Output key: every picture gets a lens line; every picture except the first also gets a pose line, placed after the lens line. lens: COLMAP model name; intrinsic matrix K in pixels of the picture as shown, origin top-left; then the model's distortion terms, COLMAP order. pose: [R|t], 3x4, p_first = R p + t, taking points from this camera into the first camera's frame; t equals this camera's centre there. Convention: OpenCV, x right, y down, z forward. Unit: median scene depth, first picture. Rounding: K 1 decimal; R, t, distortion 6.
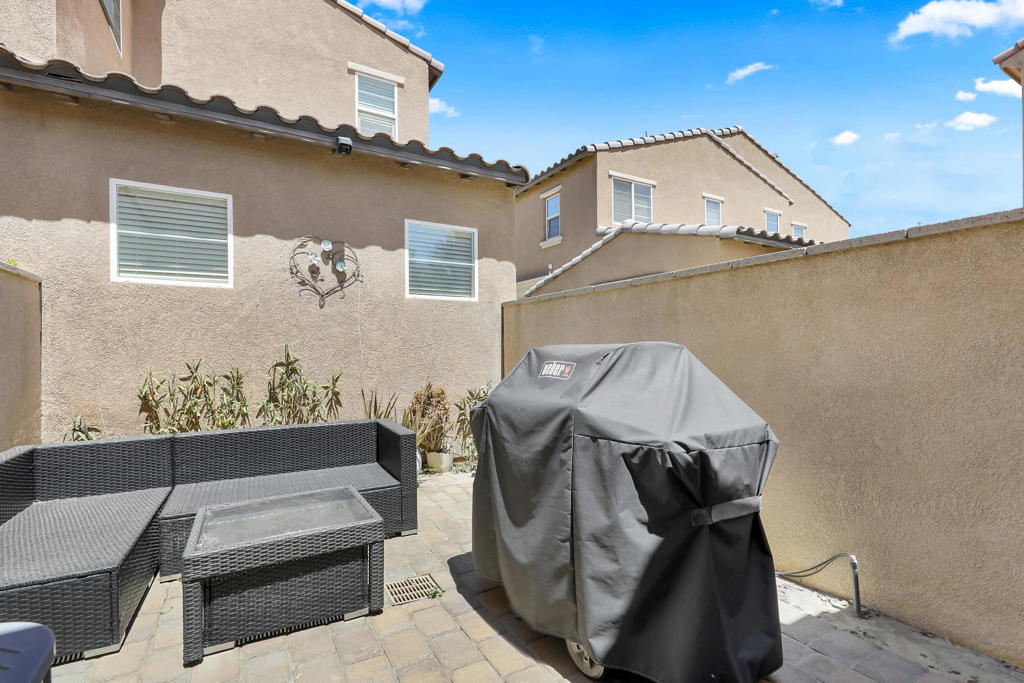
lens RADIAL K [[497.6, 0, 519.7], [0, 497.6, 347.5], [0, 0, 1]] dist [0.005022, -0.003541]
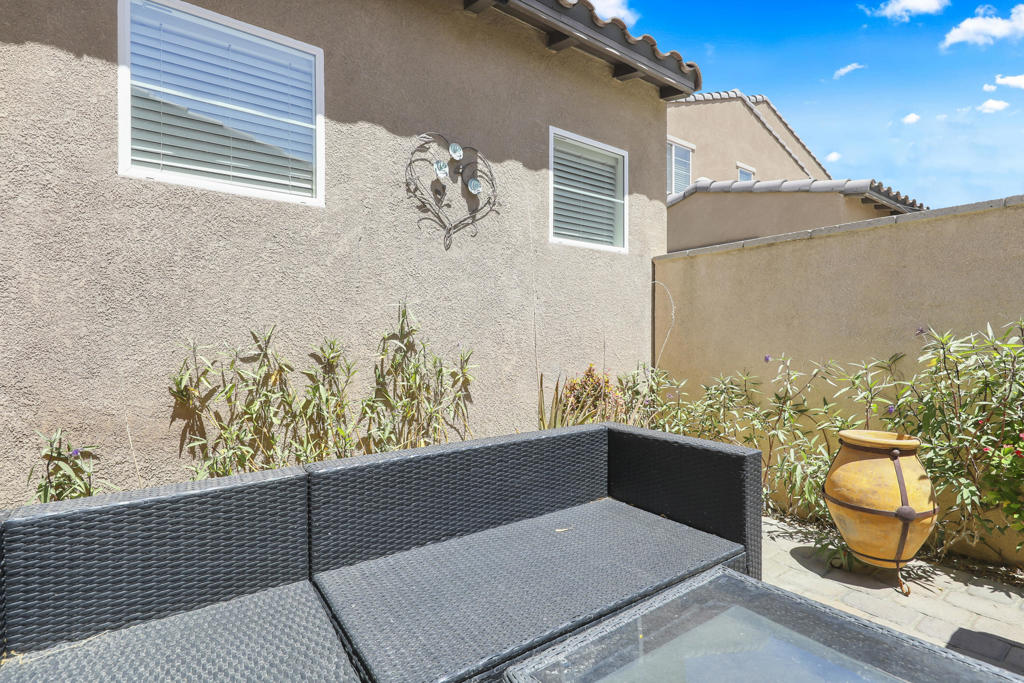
lens RADIAL K [[497.6, 0, 507.3], [0, 497.6, 338.9], [0, 0, 1]] dist [0.005022, -0.003541]
pose [[0.993288, -0.001854, 0.115656, -0.407841], [0.002055, 0.999997, -0.001621, 0.038011], [-0.115653, 0.001848, 0.993288, 0.366943]]
